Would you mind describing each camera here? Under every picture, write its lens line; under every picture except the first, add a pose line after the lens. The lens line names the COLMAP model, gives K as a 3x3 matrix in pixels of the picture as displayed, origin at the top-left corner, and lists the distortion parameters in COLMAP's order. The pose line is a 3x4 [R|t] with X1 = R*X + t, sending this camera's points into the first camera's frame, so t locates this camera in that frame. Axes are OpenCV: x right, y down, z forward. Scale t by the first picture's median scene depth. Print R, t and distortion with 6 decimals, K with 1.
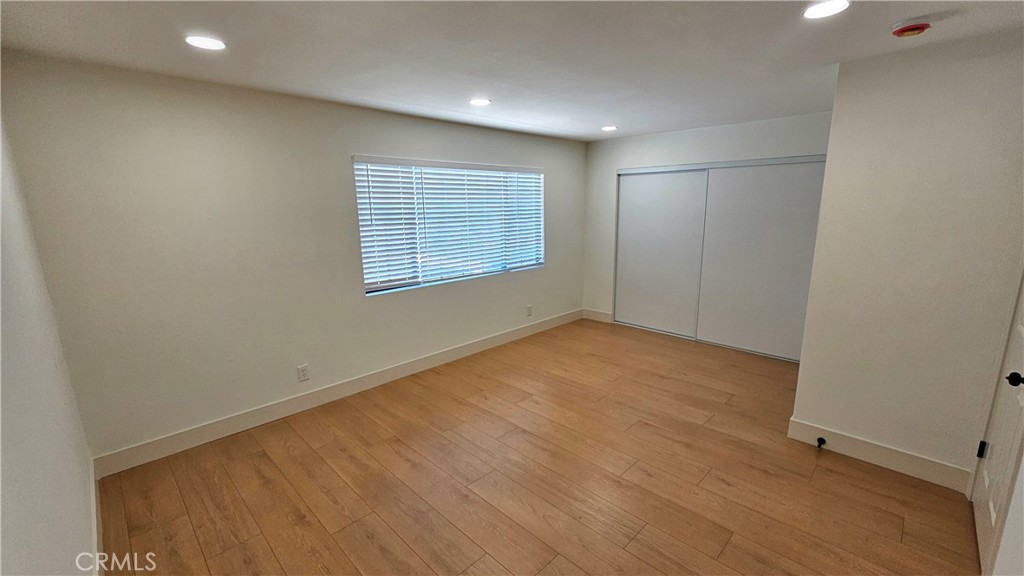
lens RADIAL K [[422.6, 0, 518.3], [0, 422.6, 288.8], [0, 0, 1]] dist [-0.000943, -0.000068]
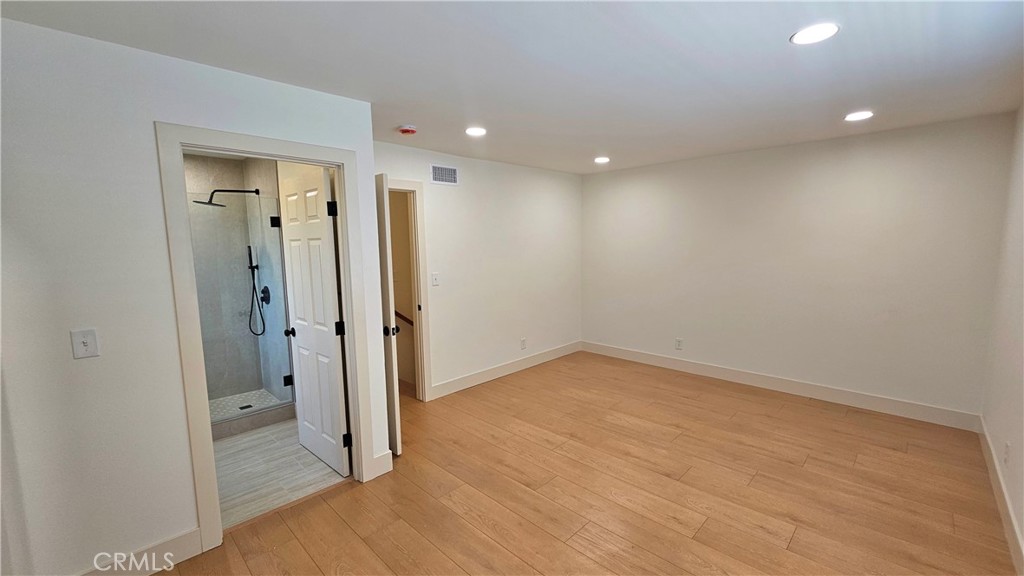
lens RADIAL K [[419.9, 0, 513.4], [0, 419.9, 293.2], [0, 0, 1]] dist [-0.001472, 0.000149]
pose [[-0.999619, 0.026914, 0.006125, 0.297118], [0.027476, 0.949075, 0.313851, -0.292438], [0.002634, 0.313900, -0.949453, 1.563712]]
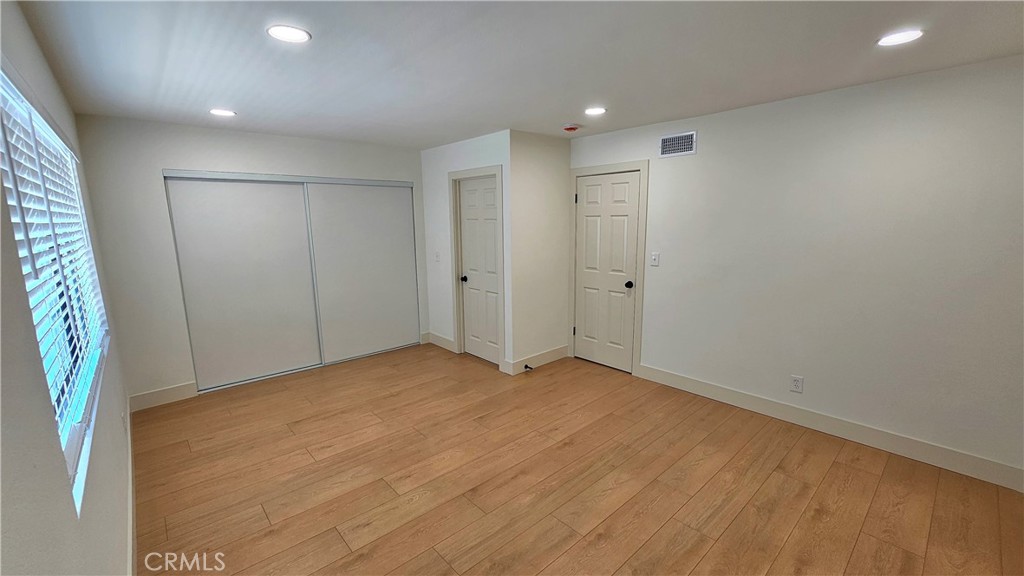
lens RADIAL K [[419.9, 0, 513.4], [0, 419.9, 293.2], [0, 0, 1]] dist [-0.001472, 0.000149]
pose [[0.064387, -0.167775, 0.983720, -0.649387], [0.208535, 0.966265, 0.151149, -0.125837], [-0.975893, 0.195408, 0.097202, 0.696690]]
